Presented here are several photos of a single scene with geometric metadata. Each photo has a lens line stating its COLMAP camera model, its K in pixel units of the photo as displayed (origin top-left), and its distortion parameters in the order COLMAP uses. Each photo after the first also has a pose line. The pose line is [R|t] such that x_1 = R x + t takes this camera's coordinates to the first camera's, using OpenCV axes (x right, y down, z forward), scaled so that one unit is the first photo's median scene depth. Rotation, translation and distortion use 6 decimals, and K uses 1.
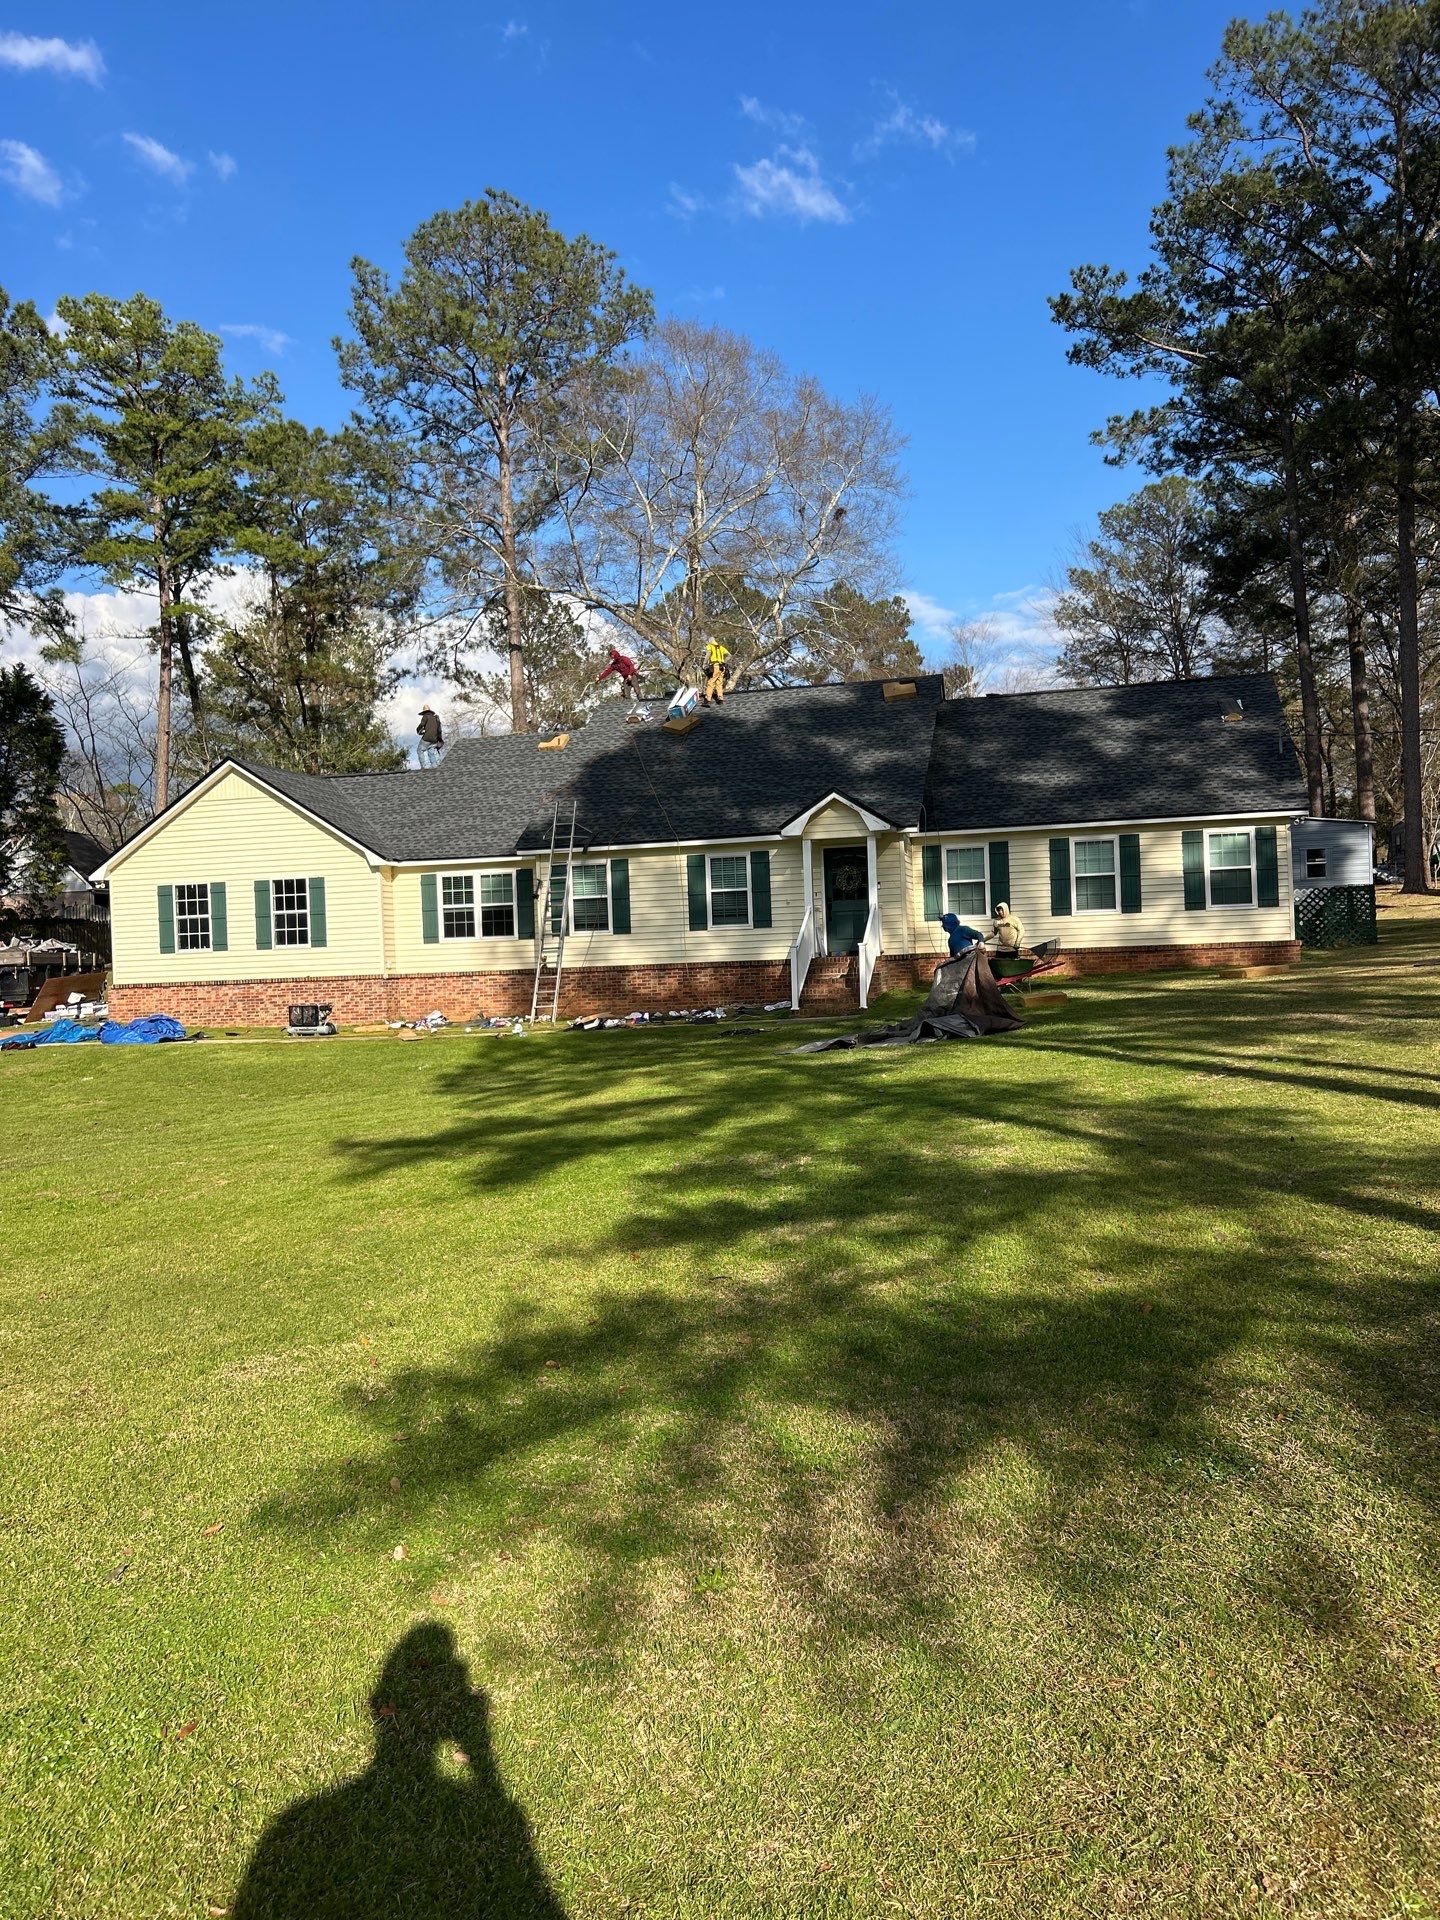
lens RADIAL K [[1418.1, 0, 720.0], [0, 1418.1, 960.0], [0, 0, 1]] dist [0.064043, -0.088618]
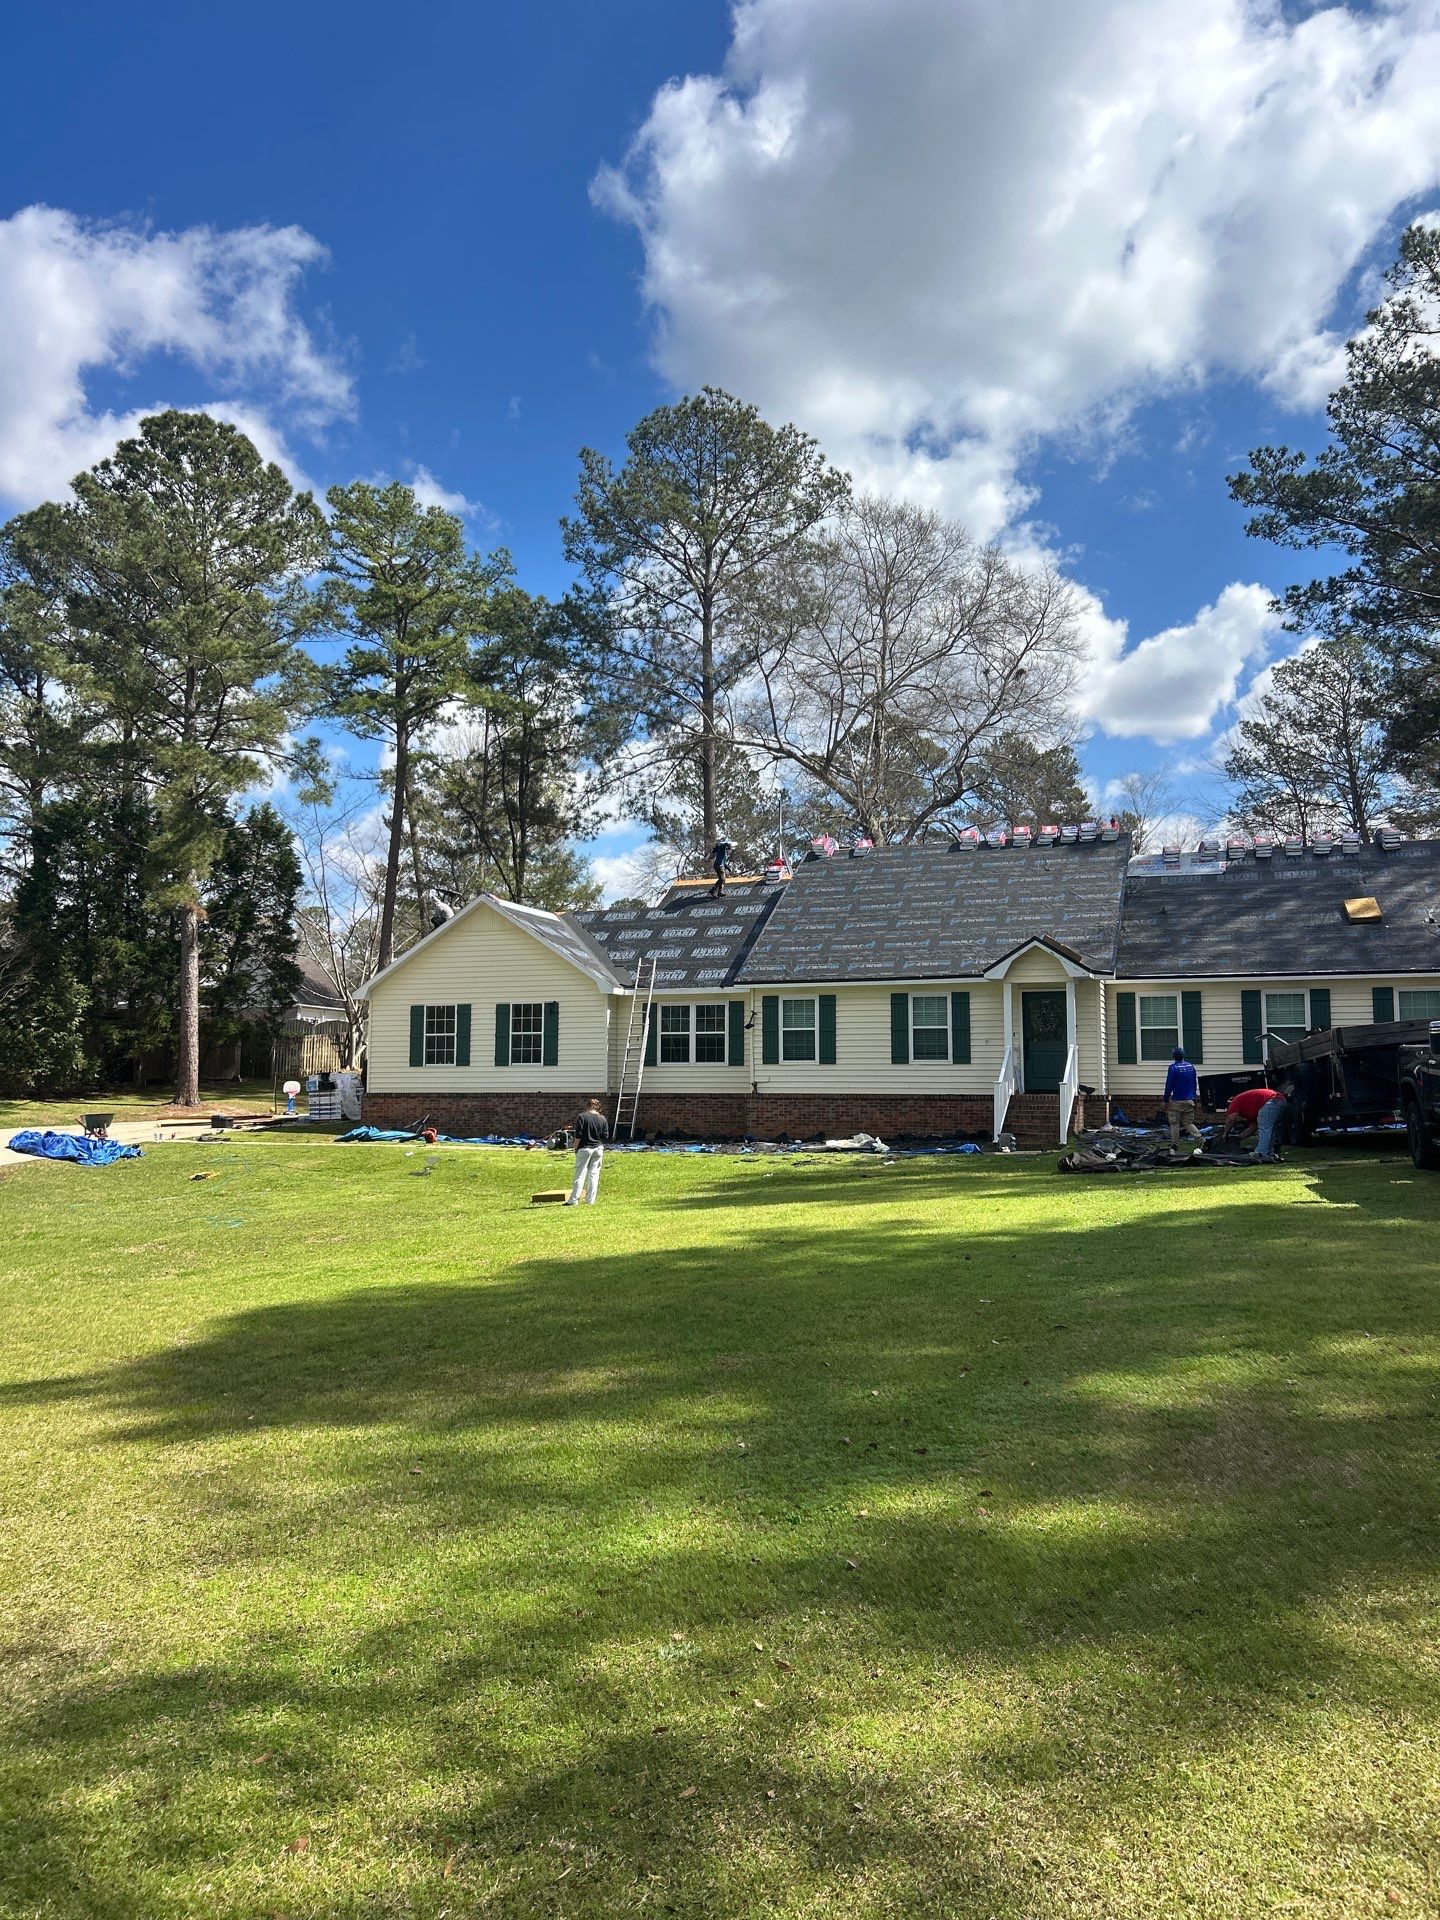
lens RADIAL K [[1418.1, 0, 720.0], [0, 1418.1, 960.0], [0, 0, 1]] dist [0.064043, -0.088618]
pose [[0.994008, 0.029279, -0.105314, -0.020994], [-0.039090, 0.994960, -0.092339, 0.003160], [0.102079, 0.095903, 0.990143, -0.047998]]
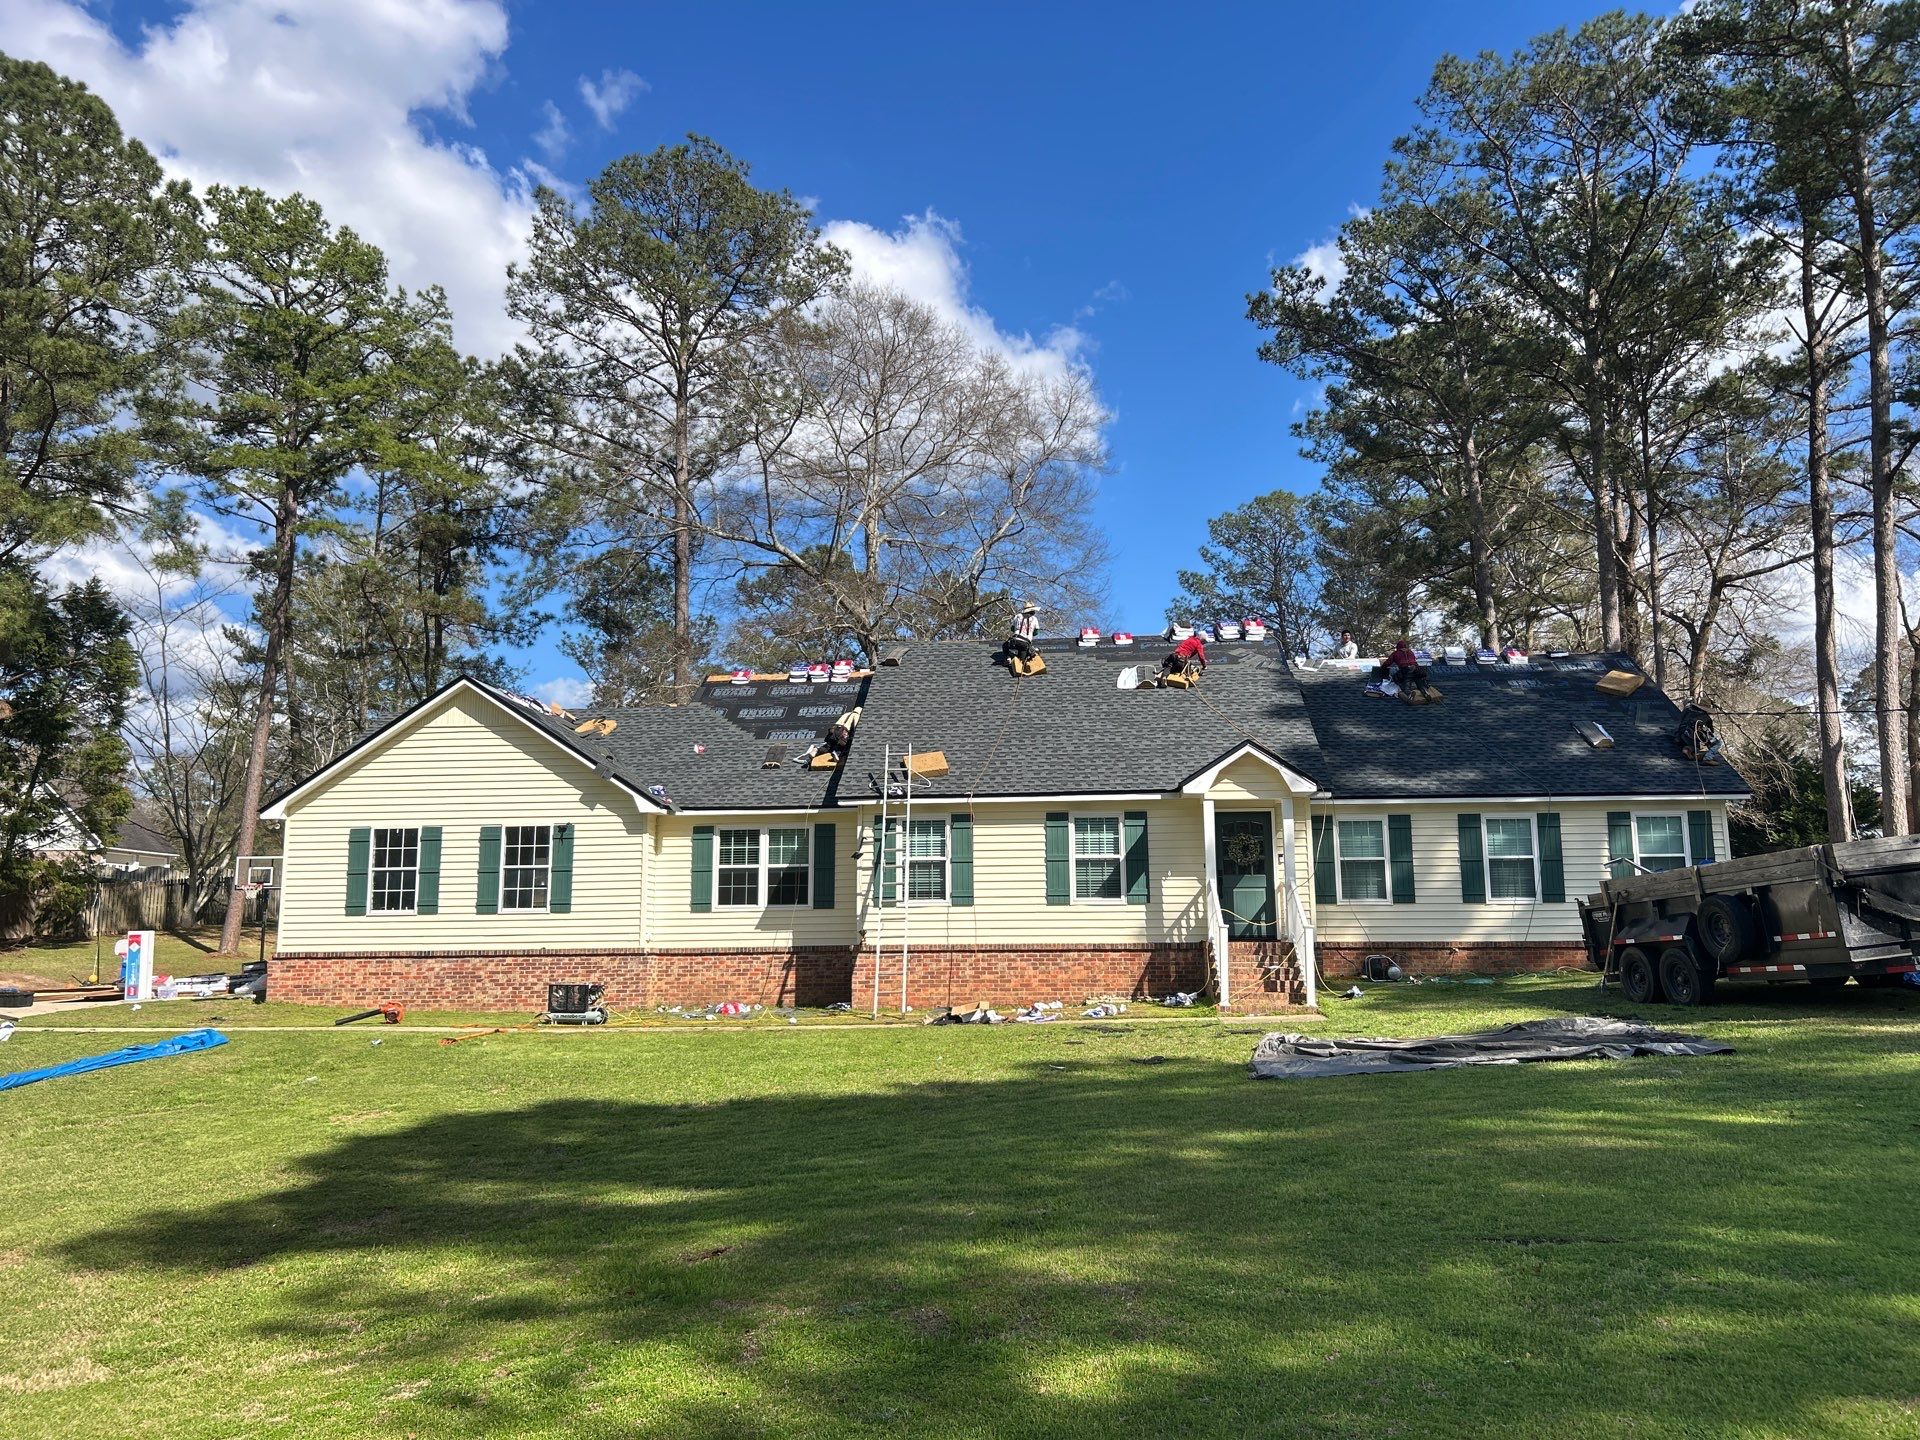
lens RADIAL K [[1418.1, 0, 960.0], [0, 1418.1, 720.0], [0, 0, 1]] dist [0.064043, -0.088618]
pose [[0.986843, 0.053152, 0.152697, -0.105593], [-0.027492, 0.985830, -0.165482, 0.006288], [-0.159329, 0.159107, 0.974320, 0.090855]]
